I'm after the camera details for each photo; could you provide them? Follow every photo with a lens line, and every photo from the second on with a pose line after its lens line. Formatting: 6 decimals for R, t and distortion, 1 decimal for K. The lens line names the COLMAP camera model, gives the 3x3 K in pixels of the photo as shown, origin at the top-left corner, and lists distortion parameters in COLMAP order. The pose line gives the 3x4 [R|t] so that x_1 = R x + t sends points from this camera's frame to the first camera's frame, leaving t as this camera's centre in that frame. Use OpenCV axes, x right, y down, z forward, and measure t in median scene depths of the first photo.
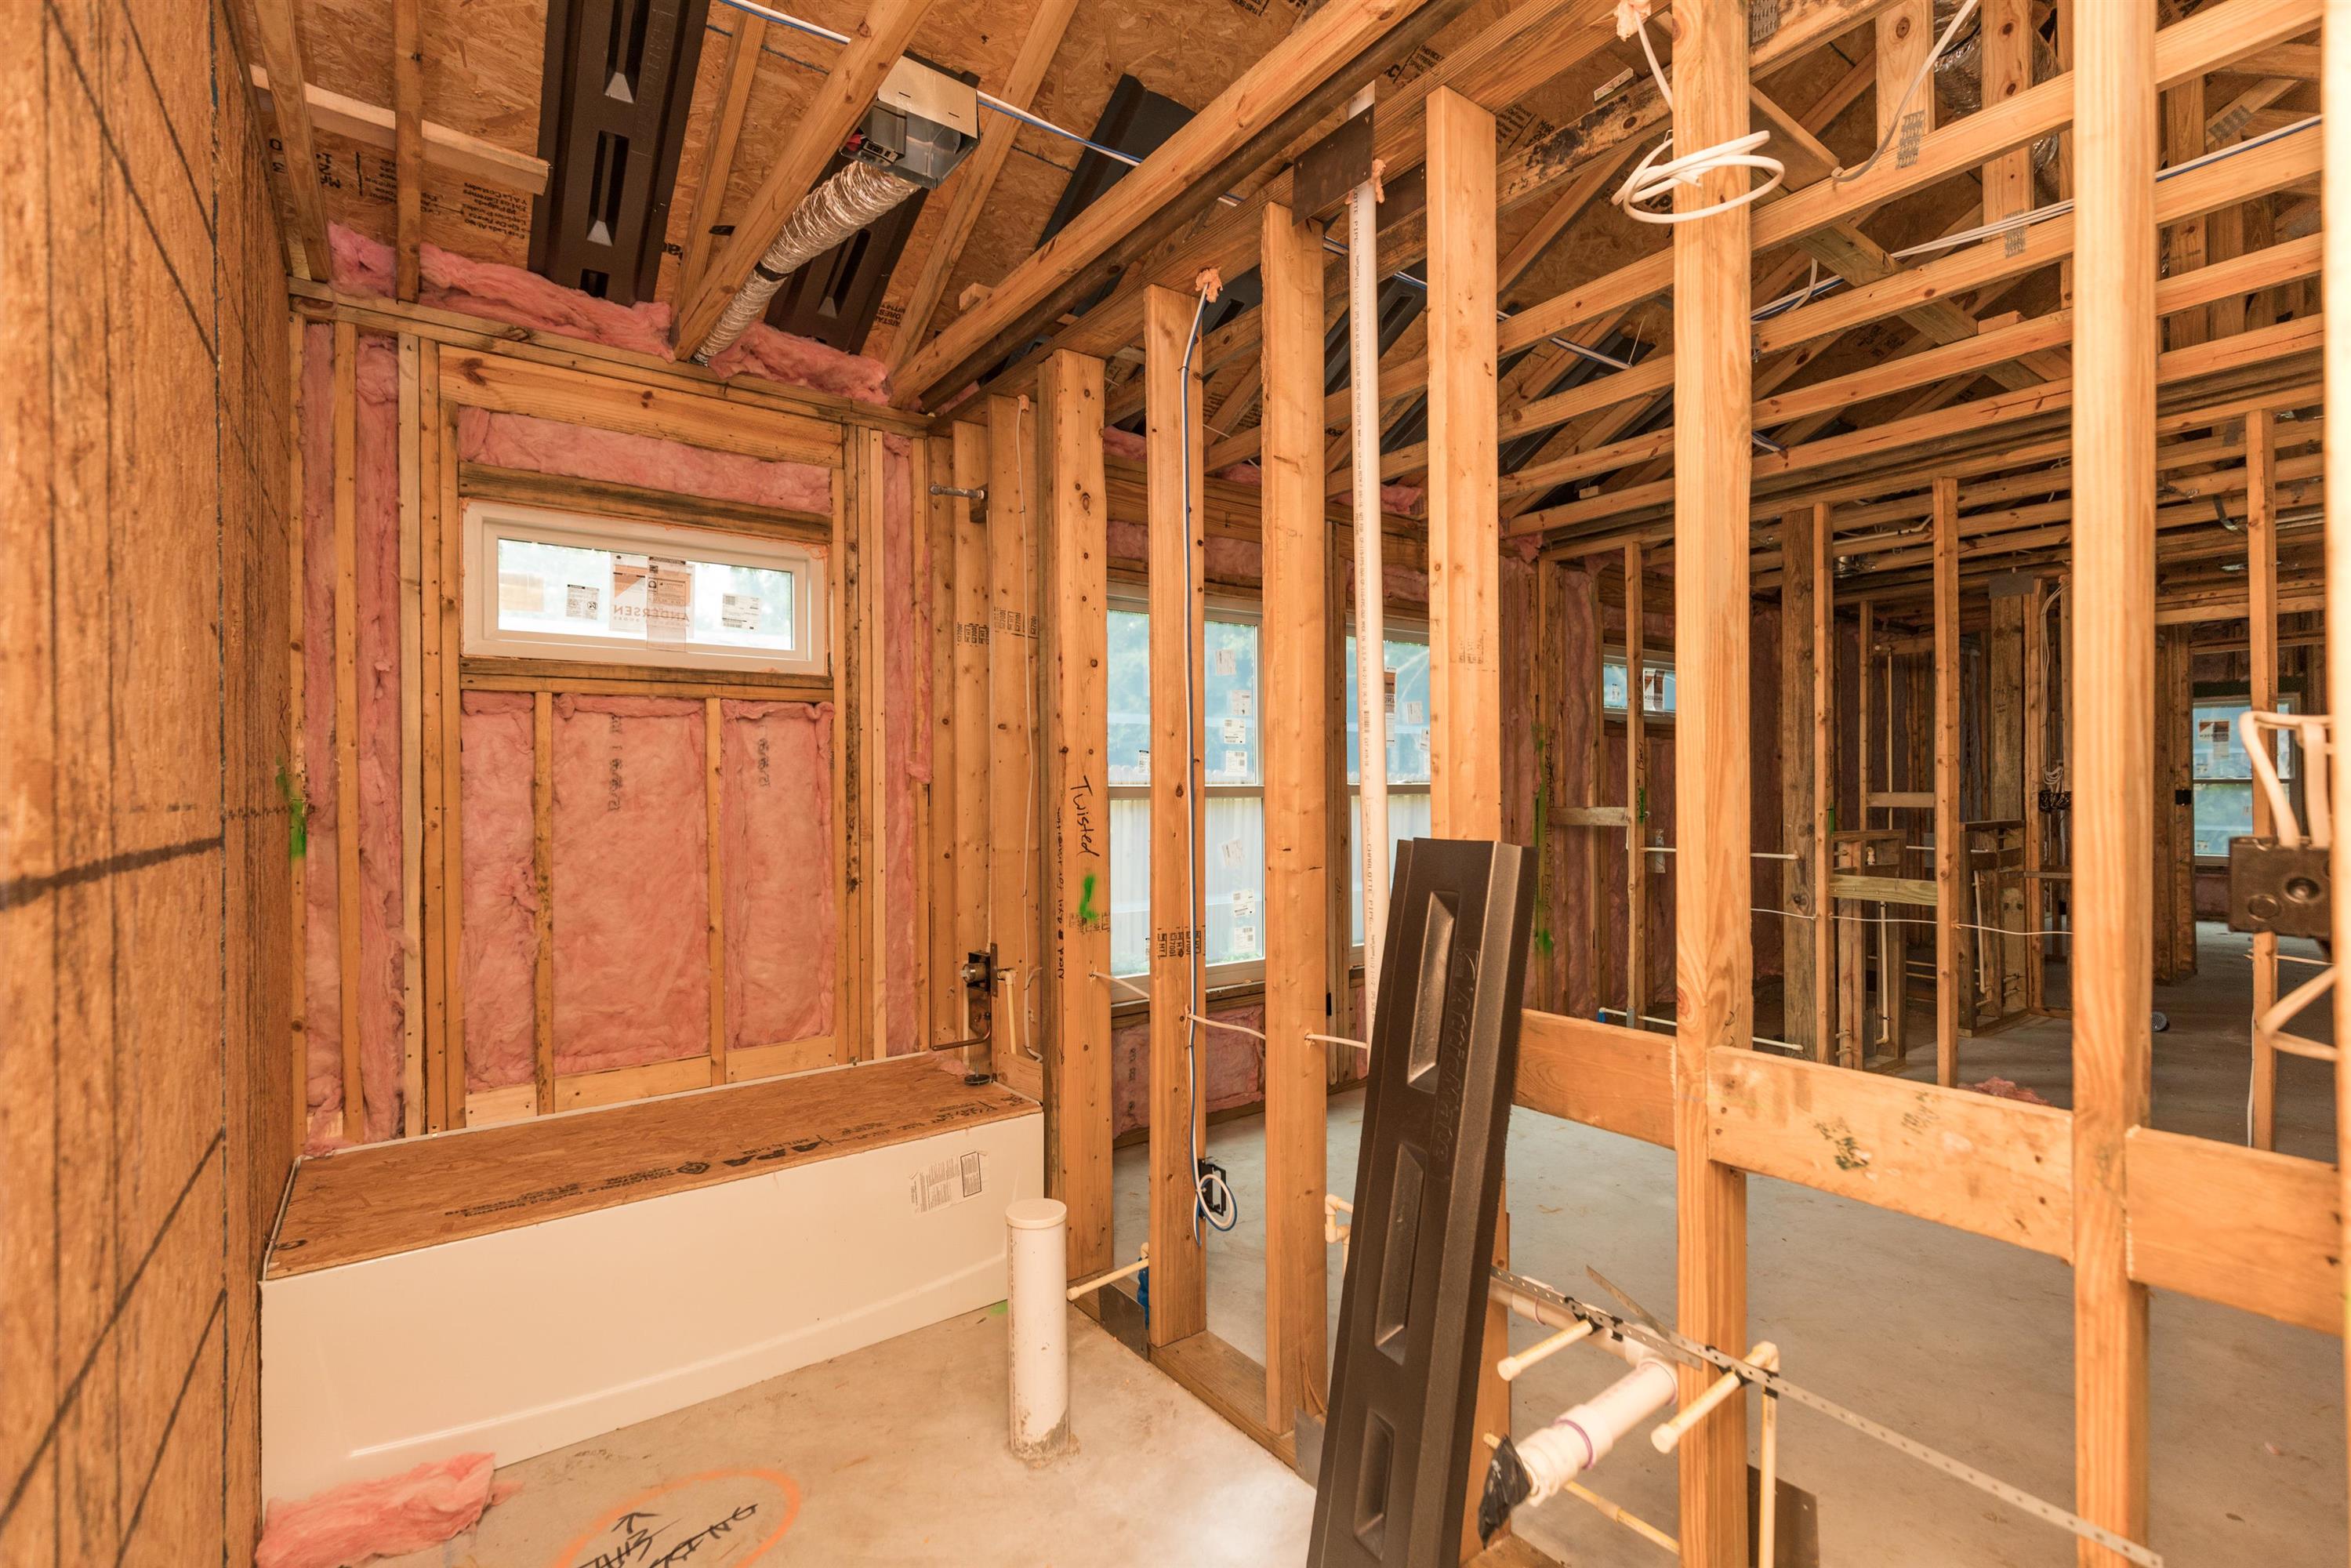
lens RADIAL K [[1033.4, 0, 1169.4], [0, 1033.4, 788.2], [0, 0, 1]] dist [0.004480, -0.000322]
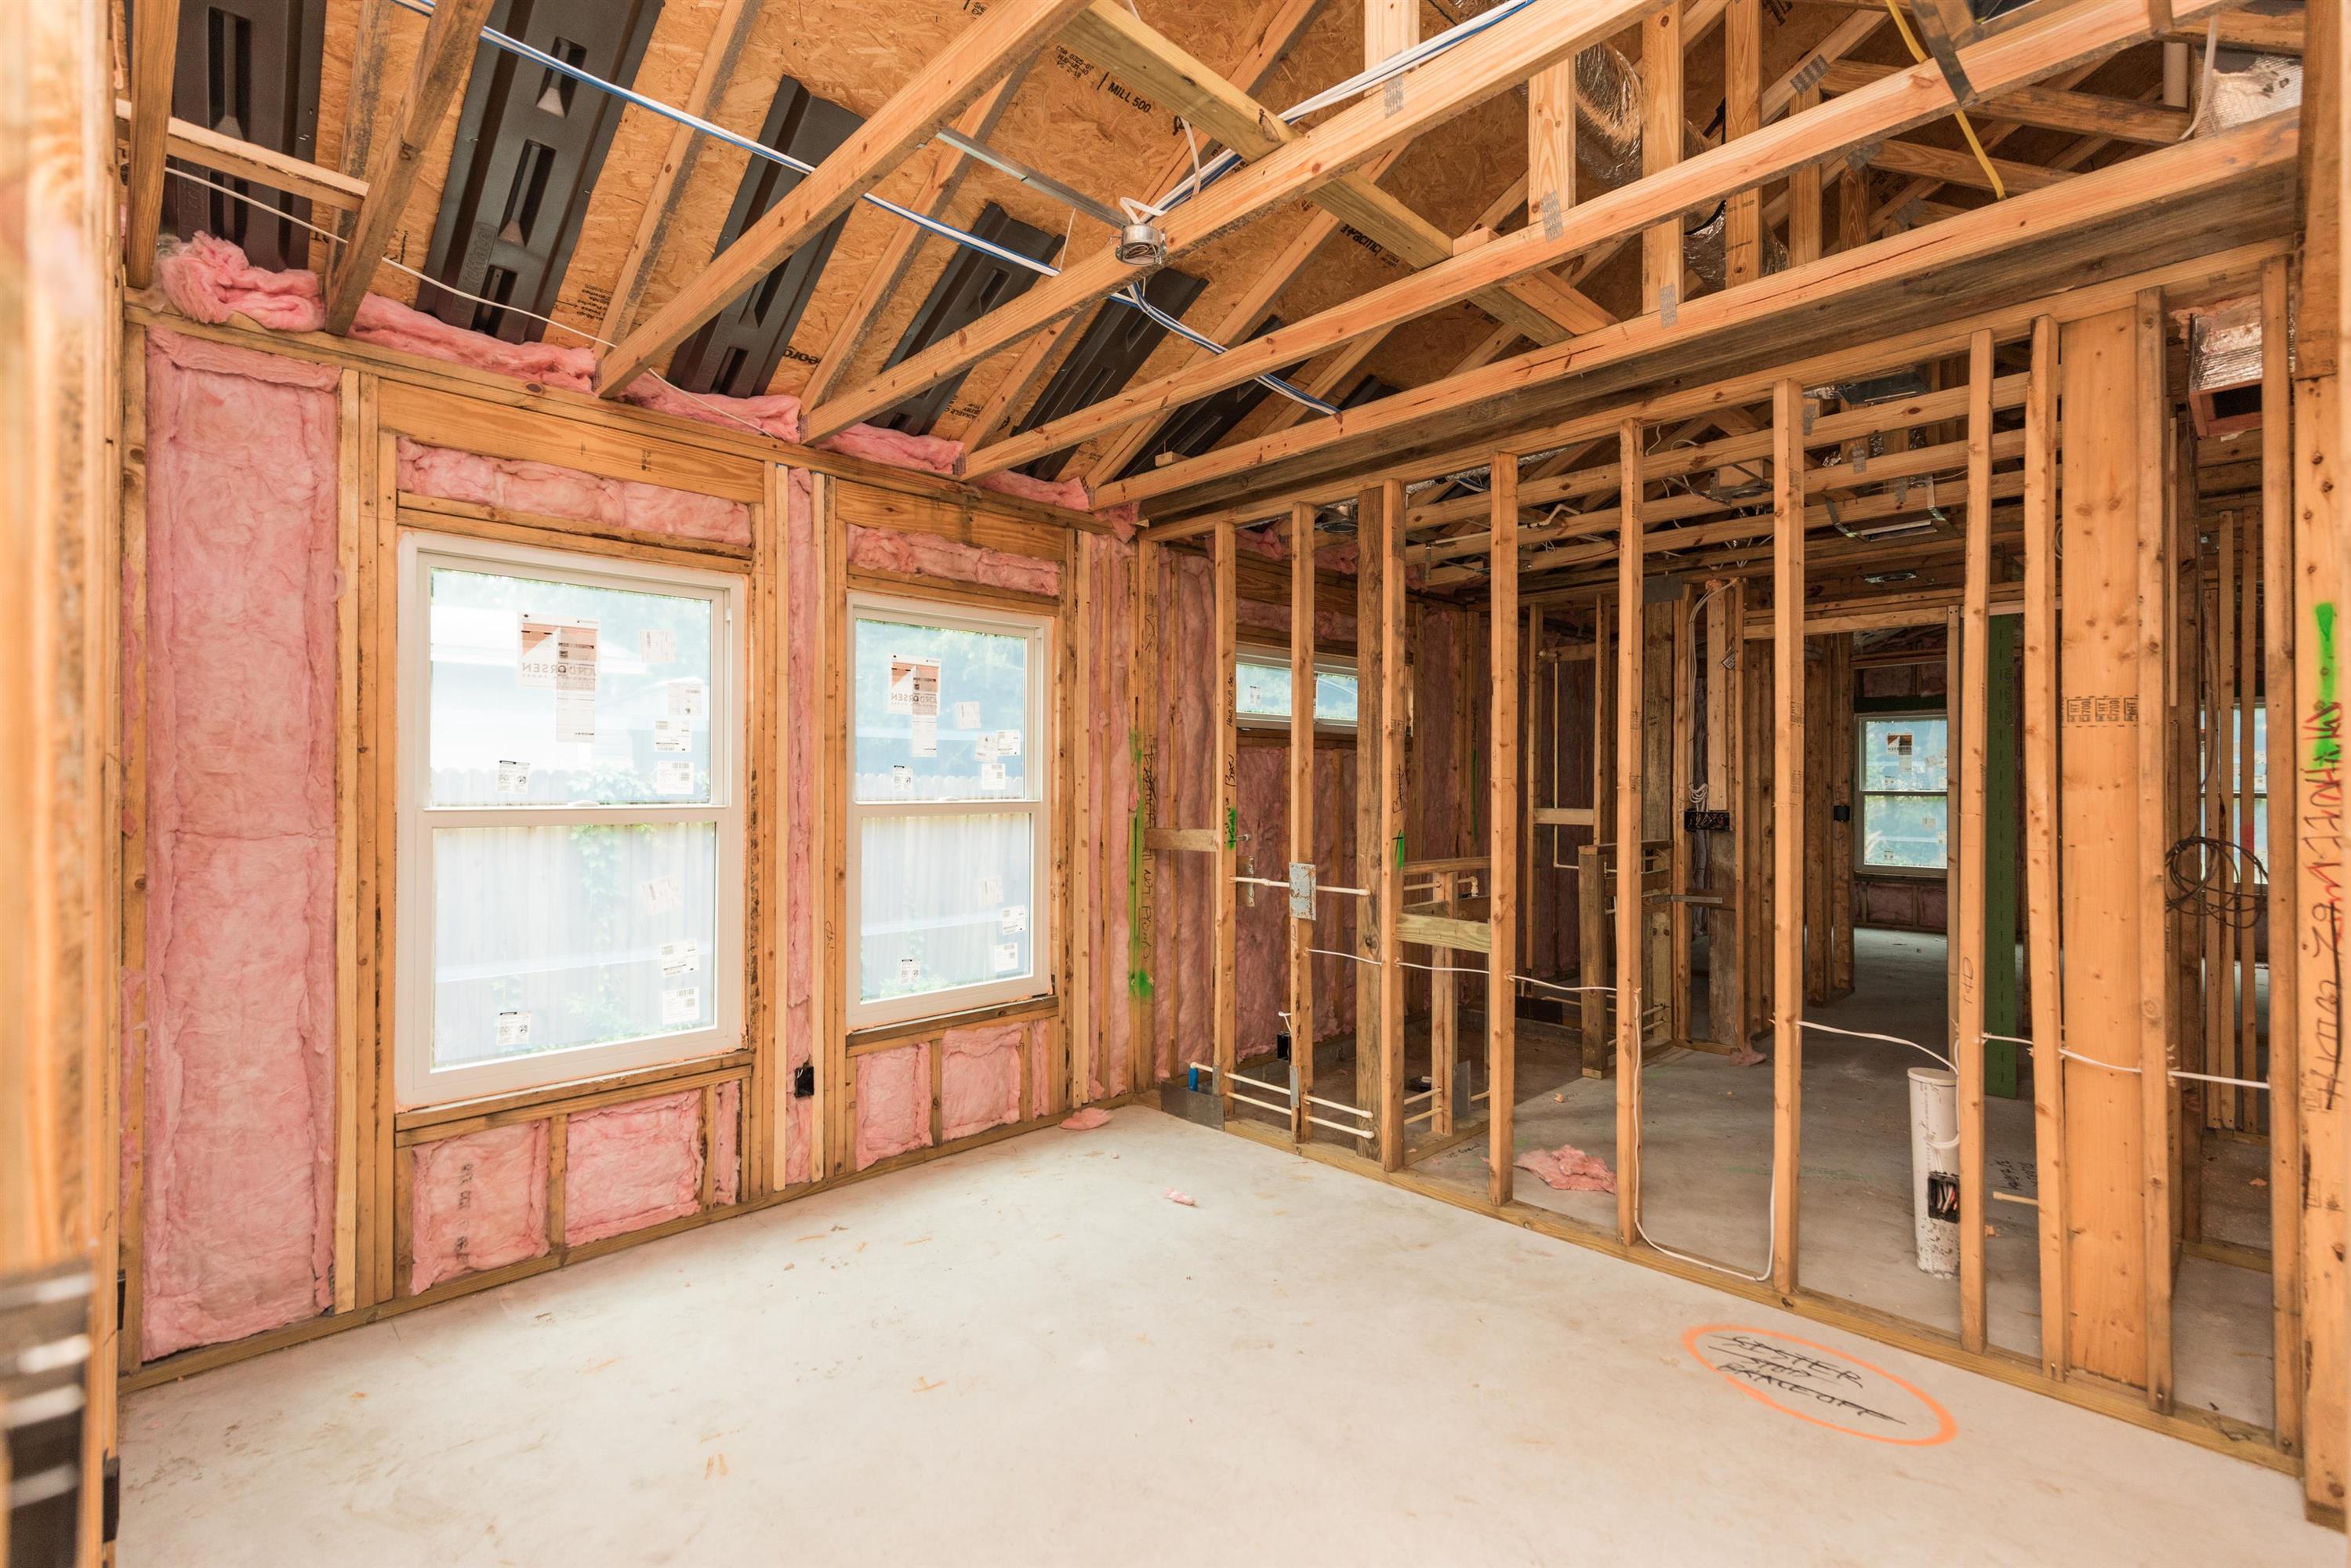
lens RADIAL K [[1047.0, 0, 1182.5], [0, 1047.0, 784.4], [0, 0, 1]] dist [0.011015, -0.001502]
pose [[0.988999, 0.007882, 0.147712, 0.287848], [-0.007960, 0.999968, -0.000058, -0.019248], [-0.147708, -0.001118, 0.989030, 0.145933]]
